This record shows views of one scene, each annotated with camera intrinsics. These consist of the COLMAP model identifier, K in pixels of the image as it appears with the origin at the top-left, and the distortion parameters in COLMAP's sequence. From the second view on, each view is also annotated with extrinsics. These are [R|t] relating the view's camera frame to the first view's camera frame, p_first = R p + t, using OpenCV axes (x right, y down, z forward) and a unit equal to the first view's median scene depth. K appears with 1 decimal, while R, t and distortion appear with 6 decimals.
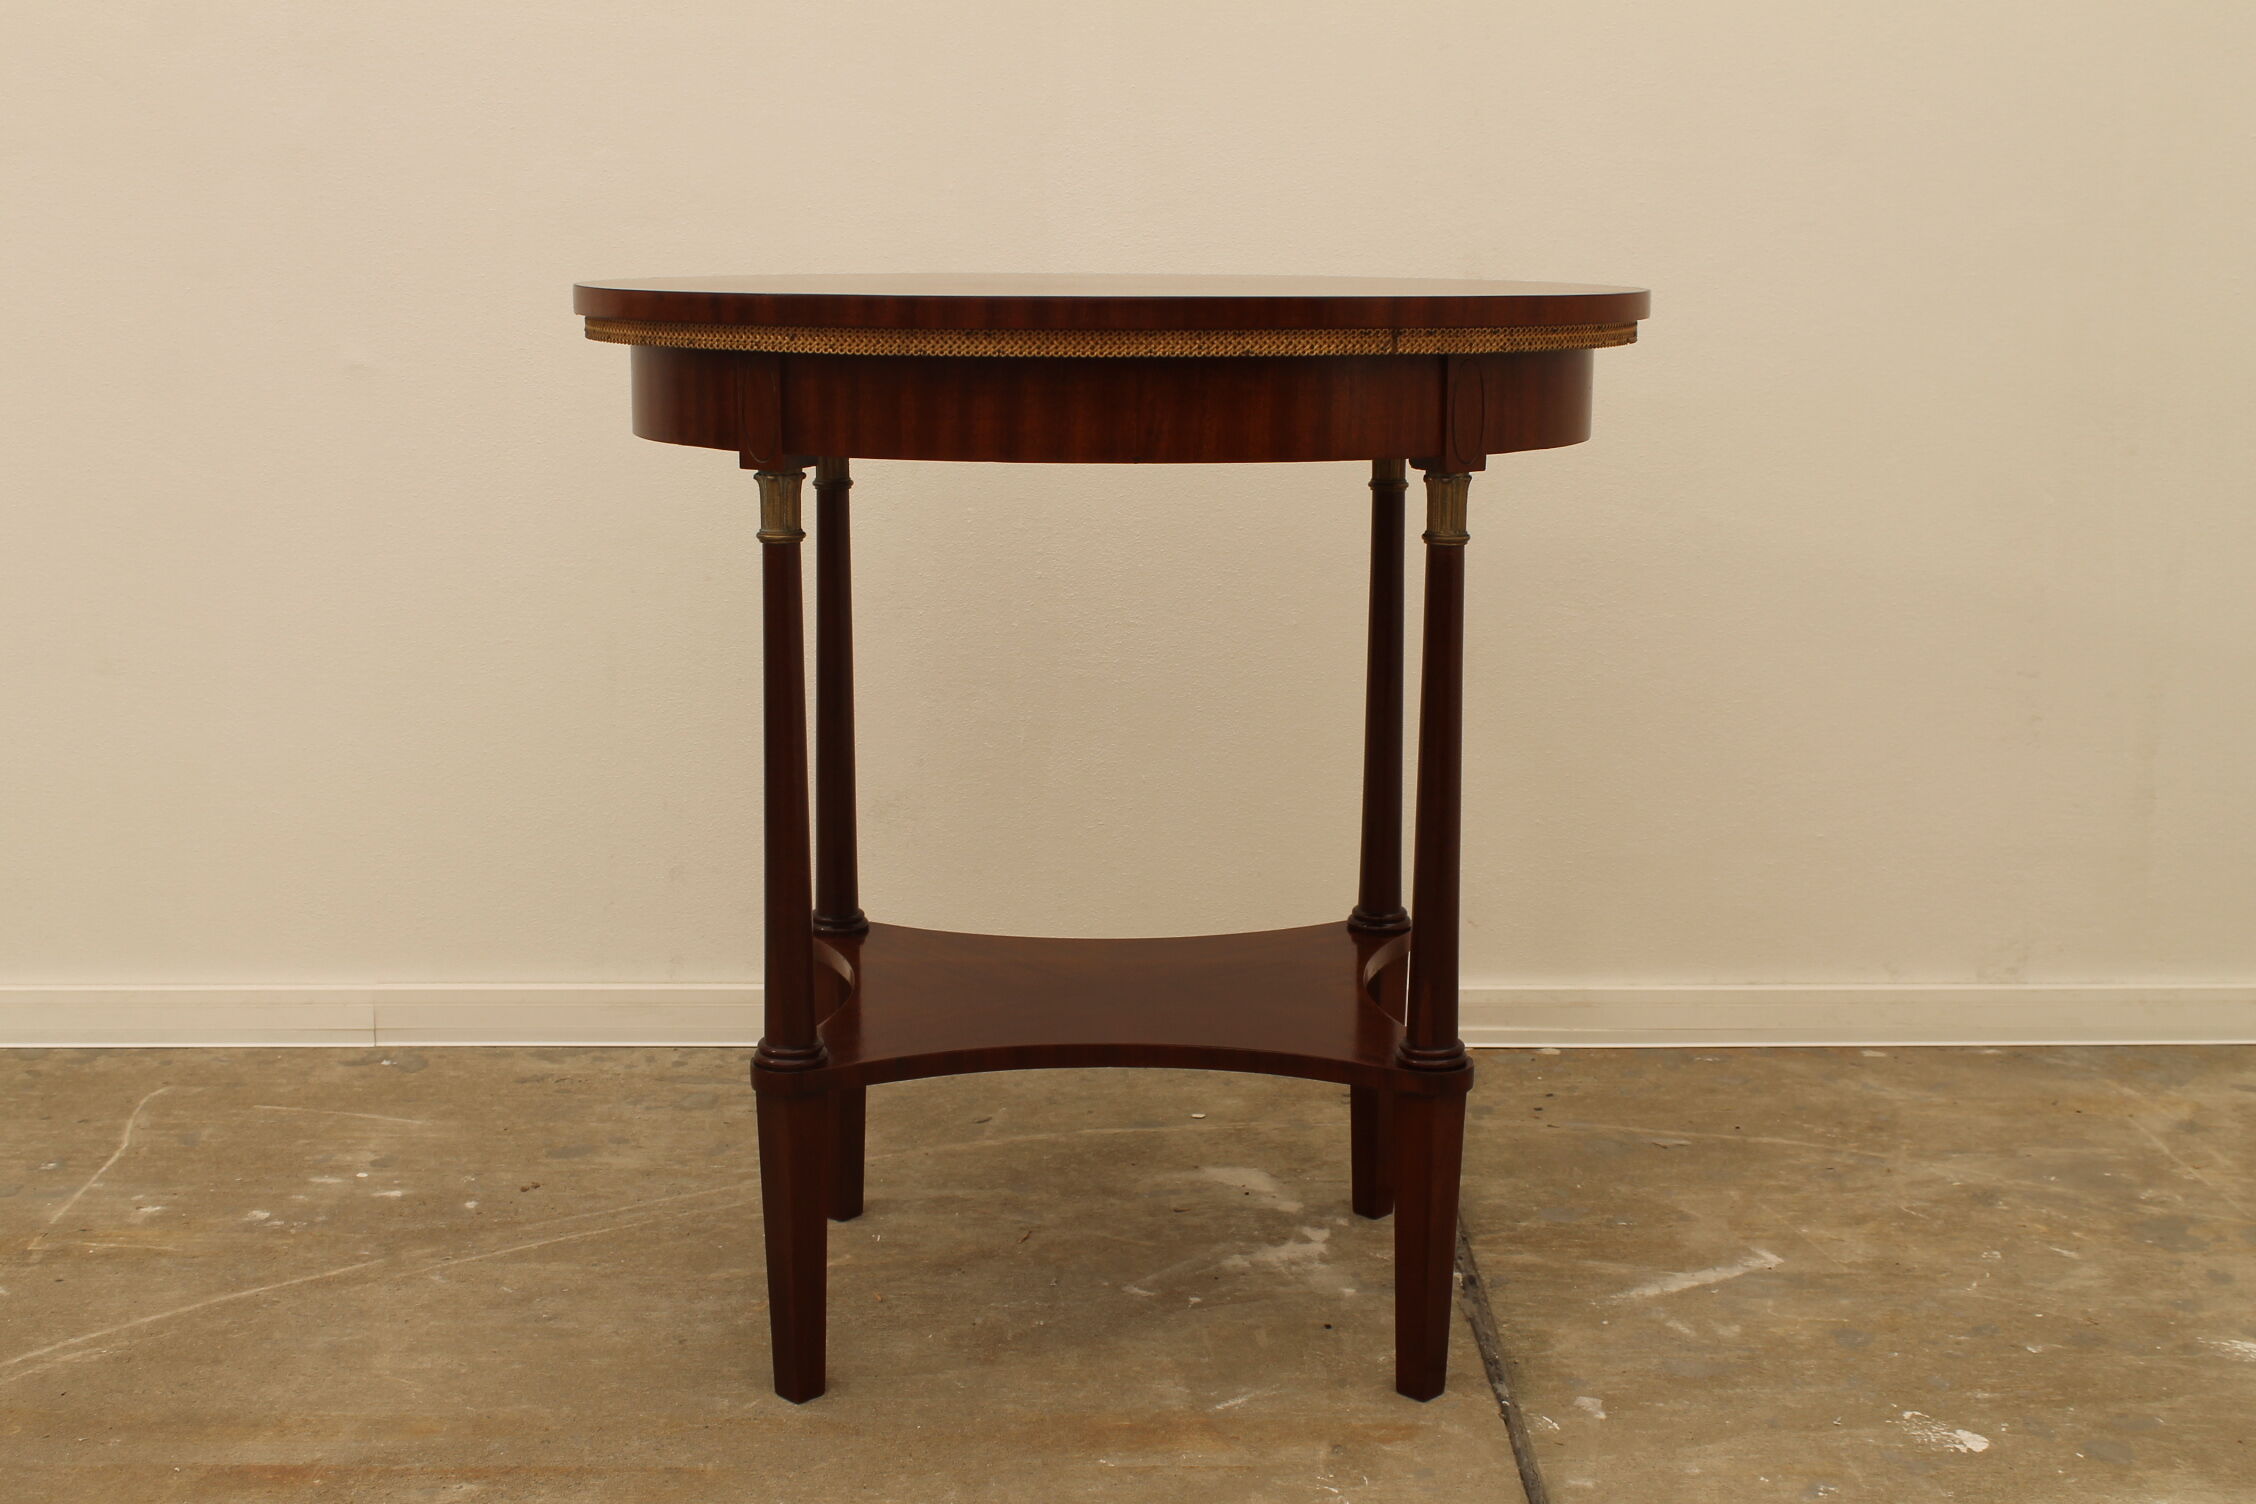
lens RADIAL K [[2620.5, 0, 1180.0], [0, 2620.5, 759.0], [0, 0, 1]] dist [-0.118147, 0.154857]
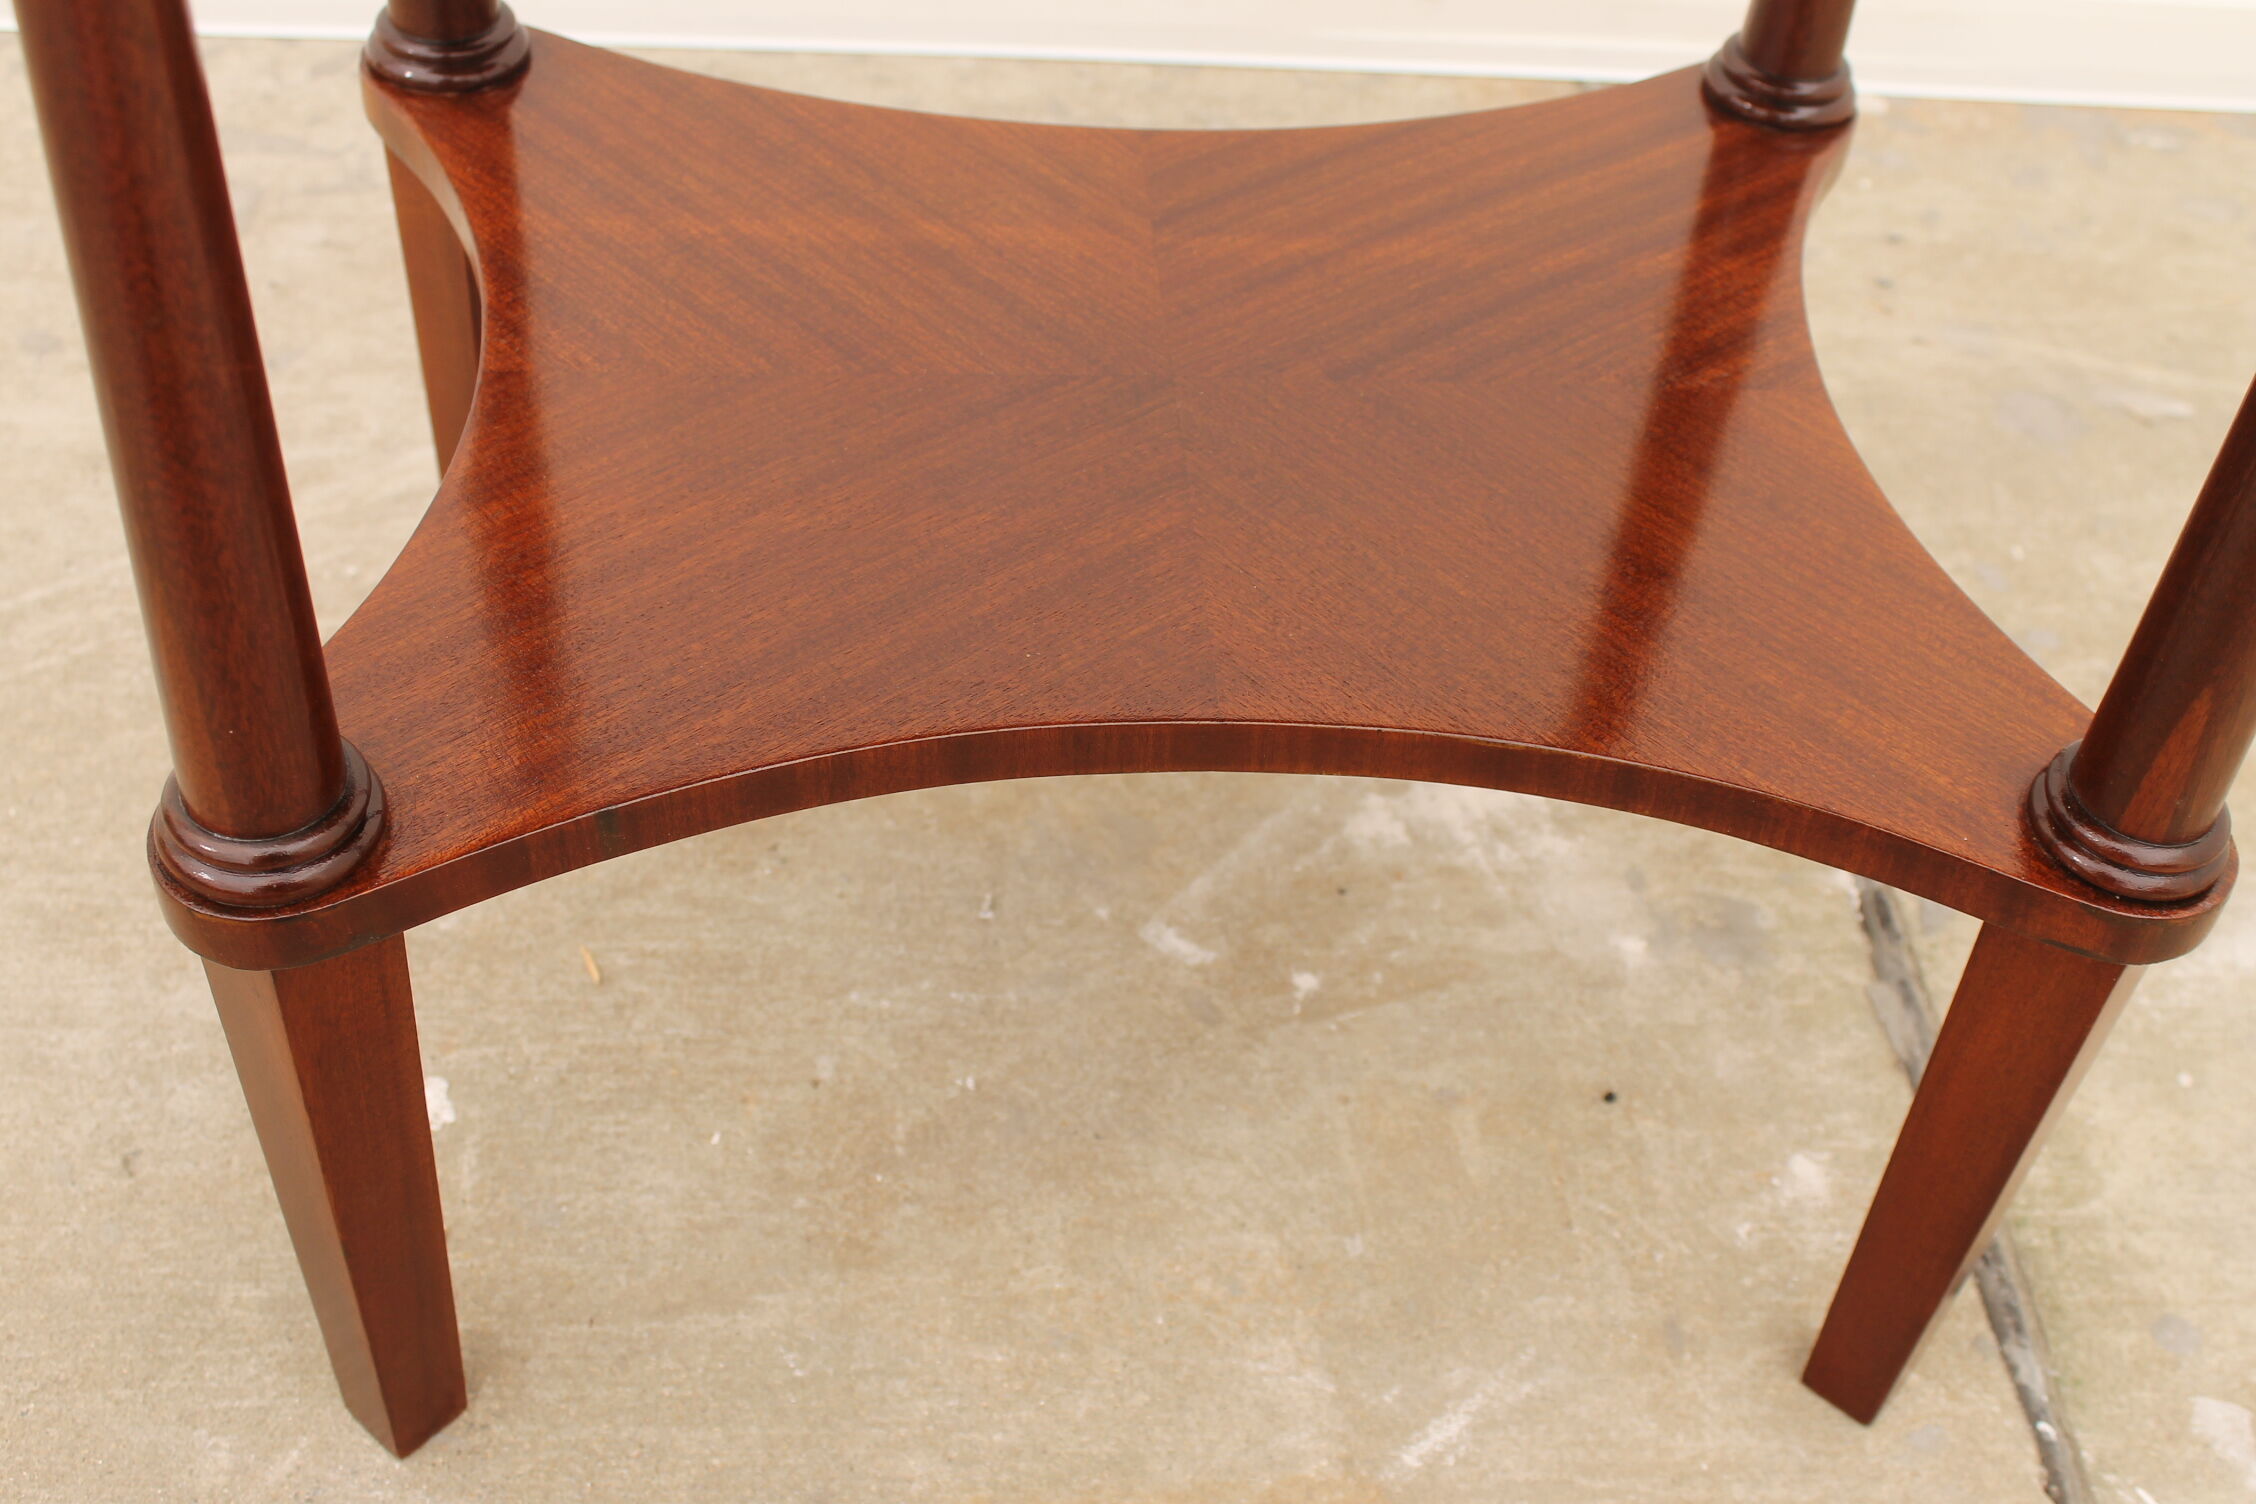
lens RADIAL K [[2617.6, 0, 1176.4], [0, 2617.6, 758.5], [0, 0, 1]] dist [-0.116507, 0.154341]
pose [[0.995606, 0.020519, 0.091364, -0.057222], [-0.066887, 0.838666, 0.540523, -0.066177], [-0.065533, -0.544259, 0.836354, 0.631224]]
